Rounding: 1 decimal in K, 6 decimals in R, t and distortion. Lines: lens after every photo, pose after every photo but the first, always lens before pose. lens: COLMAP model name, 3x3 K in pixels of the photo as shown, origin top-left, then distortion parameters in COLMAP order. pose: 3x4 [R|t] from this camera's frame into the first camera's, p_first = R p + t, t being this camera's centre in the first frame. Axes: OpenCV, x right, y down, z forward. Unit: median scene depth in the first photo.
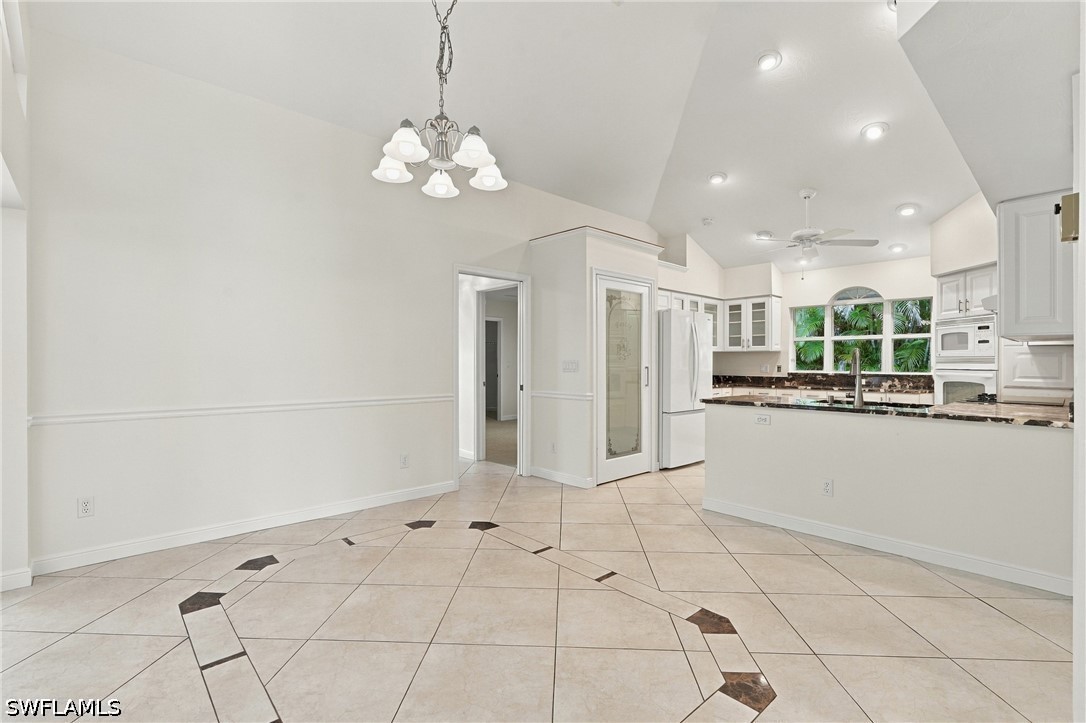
lens RADIAL K [[490.8, 0, 536.8], [0, 490.8, 358.8], [0, 0, 1]] dist [0.000064, 0.000027]
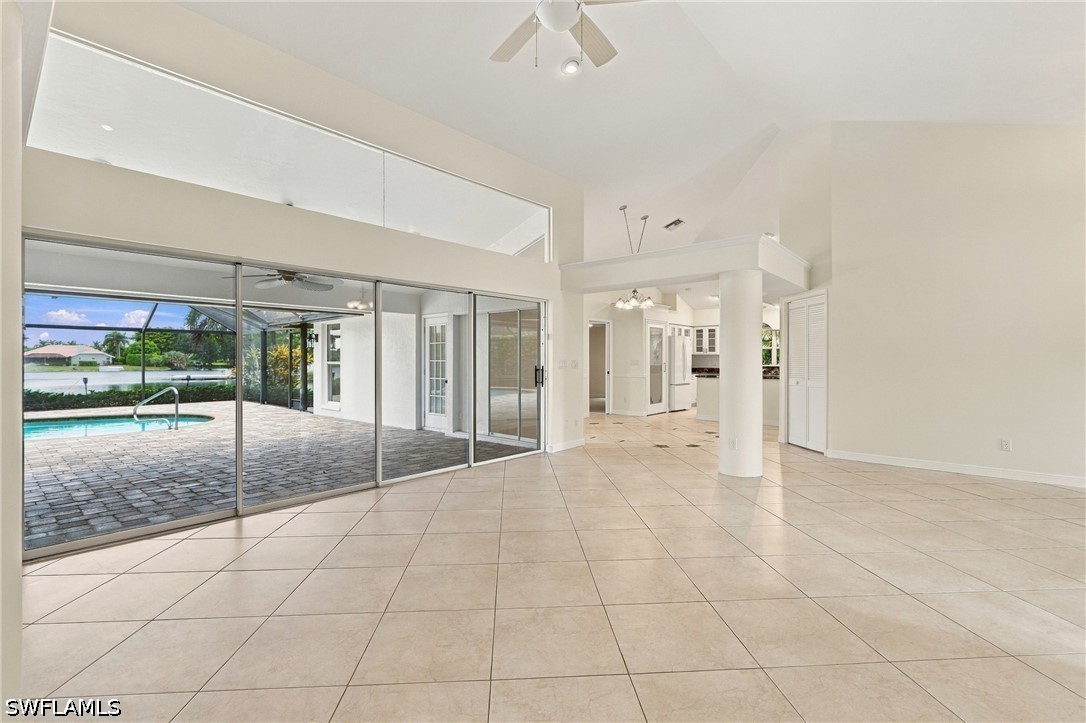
lens RADIAL K [[486.1, 0, 543.0], [0, 486.1, 361.5], [0, 0, 1]] dist [0.000517, -0.000015]
pose [[0.992890, -0.002306, 0.119015, -0.451025], [0.001732, 0.999986, 0.004932, -0.000522], [-0.119025, -0.004691, 0.992880, -0.844970]]
